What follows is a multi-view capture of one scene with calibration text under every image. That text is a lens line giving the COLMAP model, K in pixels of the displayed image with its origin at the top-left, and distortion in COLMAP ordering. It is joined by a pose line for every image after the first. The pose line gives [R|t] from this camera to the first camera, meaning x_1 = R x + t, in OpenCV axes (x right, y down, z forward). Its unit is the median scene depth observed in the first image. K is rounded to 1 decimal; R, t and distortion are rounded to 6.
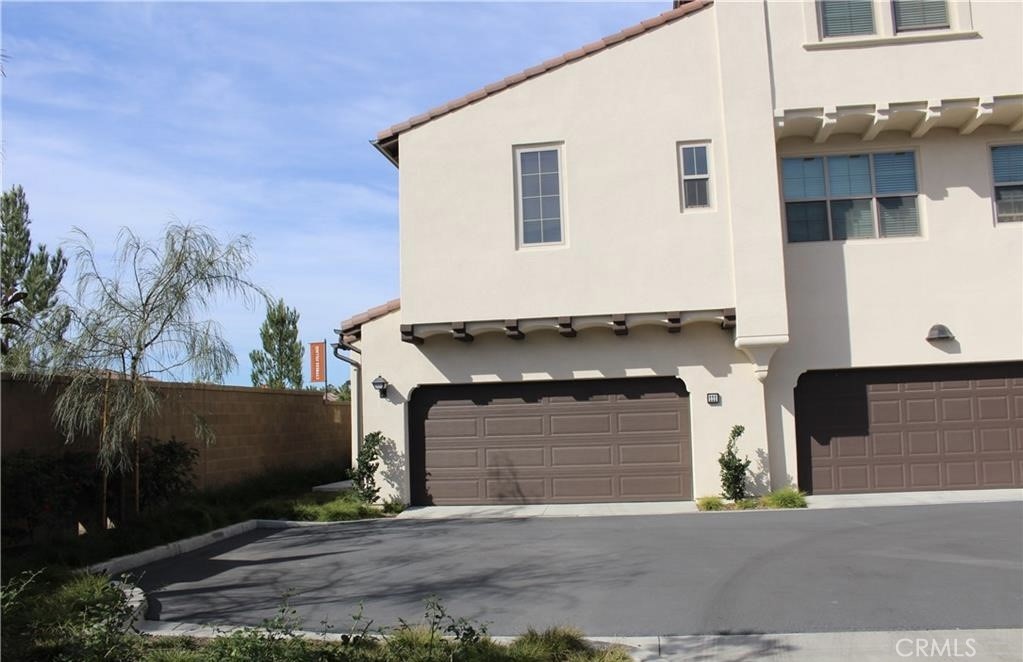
lens RADIAL K [[834.6, 0, 519.0], [0, 834.6, 334.9], [0, 0, 1]] dist [-0.170939, 0.126765]
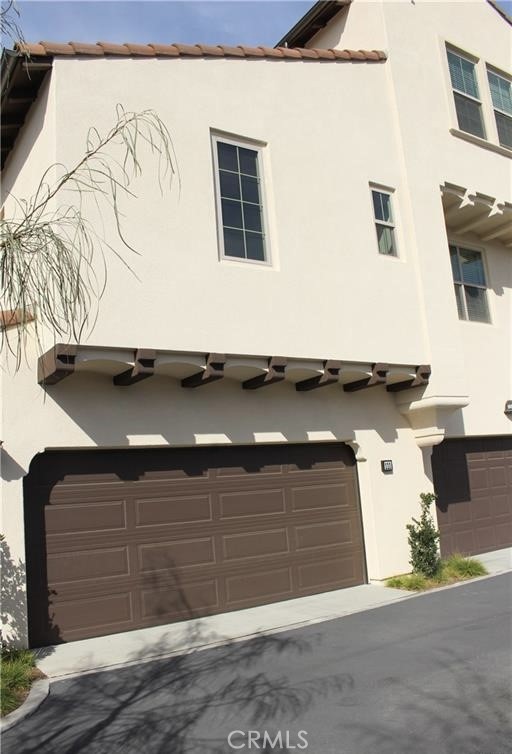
lens RADIAL K [[632.1, 0, 255.8], [0, 632.1, 386.2], [0, 0, 1]] dist [-0.187723, 0.185224]
pose [[0.746242, 0.079252, 0.660940, -0.327044], [-0.010271, 0.994140, -0.107608, 0.064276], [-0.665596, 0.073513, 0.742683, 0.571254]]
